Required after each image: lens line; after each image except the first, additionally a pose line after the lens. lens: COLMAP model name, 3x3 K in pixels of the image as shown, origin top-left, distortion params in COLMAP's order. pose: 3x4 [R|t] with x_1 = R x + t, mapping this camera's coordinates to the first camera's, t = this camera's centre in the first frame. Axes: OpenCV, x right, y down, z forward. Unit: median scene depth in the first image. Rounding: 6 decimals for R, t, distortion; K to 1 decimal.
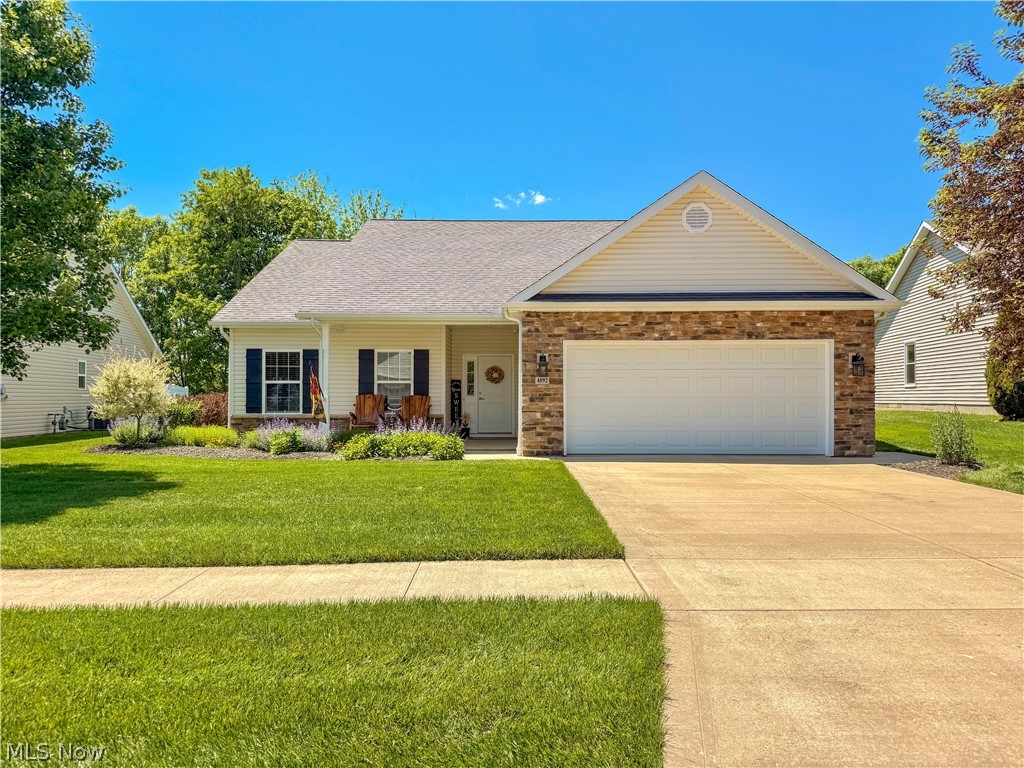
lens RADIAL K [[714.7, 0, 512.0], [0, 714.7, 384.0], [0, 0, 1]] dist [0.000026, -0.000015]
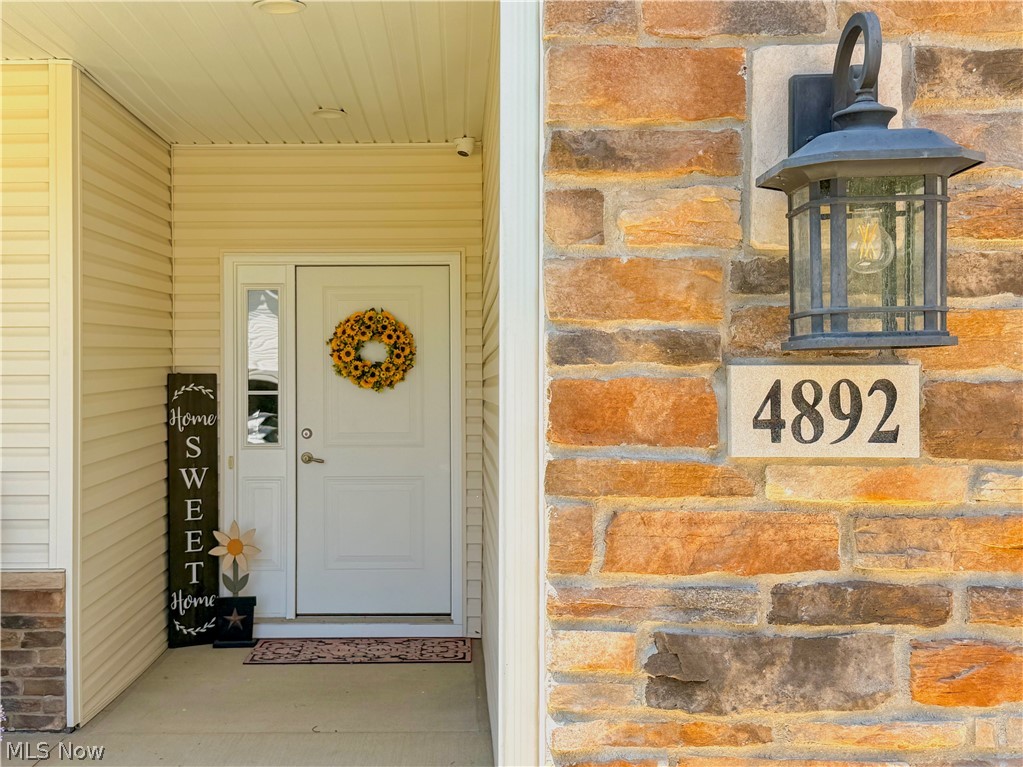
lens RADIAL K [[1137.7, 0, 511.5], [0, 1137.7, 383.5], [0, 0, 1]] dist [0.000554, 0.000196]
pose [[0.999445, -0.002186, 0.033238, 0.006303], [0.001789, 0.999926, 0.011992, -0.009344], [-0.033261, -0.011925, 0.999376, 0.882423]]
